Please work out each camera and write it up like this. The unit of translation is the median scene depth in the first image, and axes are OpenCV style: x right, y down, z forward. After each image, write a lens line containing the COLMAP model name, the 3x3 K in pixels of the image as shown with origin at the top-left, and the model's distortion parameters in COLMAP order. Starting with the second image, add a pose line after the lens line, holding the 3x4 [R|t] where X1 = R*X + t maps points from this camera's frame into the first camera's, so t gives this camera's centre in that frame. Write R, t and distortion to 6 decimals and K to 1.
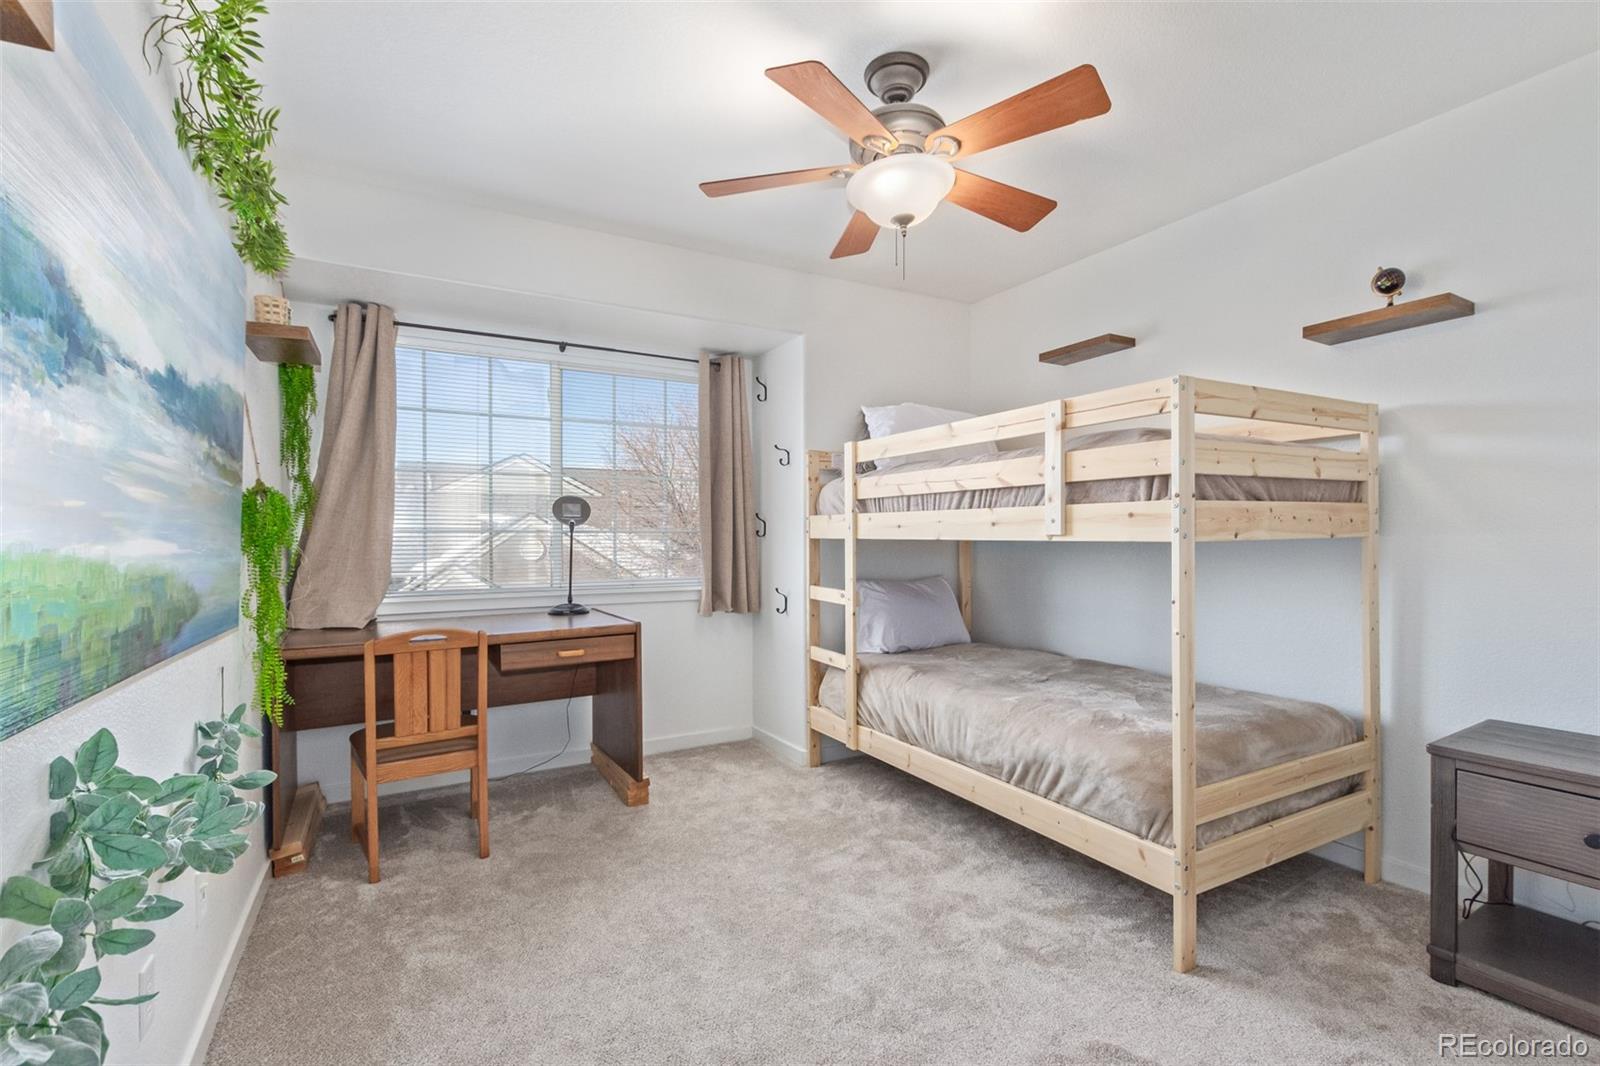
lens RADIAL K [[737.8, 0, 802.9], [0, 737.8, 539.3], [0, 0, 1]] dist [0.010220, -0.003666]
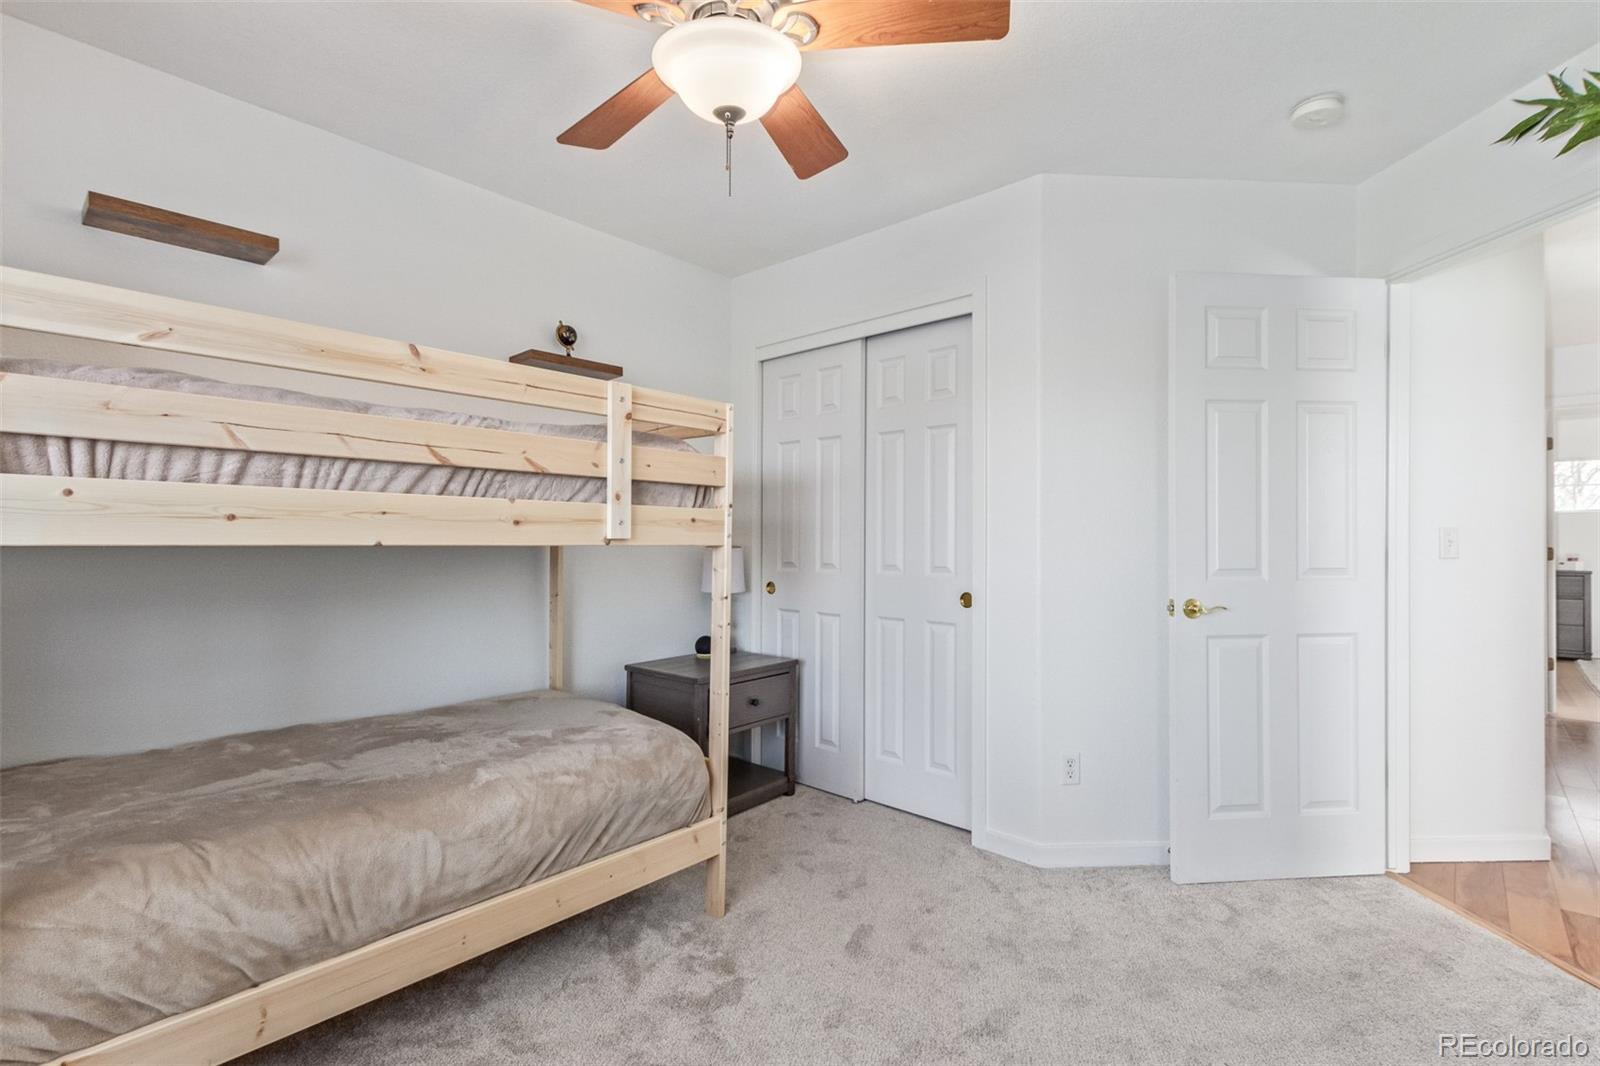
lens RADIAL K [[737.8, 0, 800.2], [0, 737.8, 532.3], [0, 0, 1]] dist [0.010220, -0.003666]
pose [[-0.336099, 0.007980, 0.941793, -0.538747], [-0.000599, 0.999962, -0.008686, -0.006127], [-0.941826, -0.003484, -0.336082, 1.096167]]
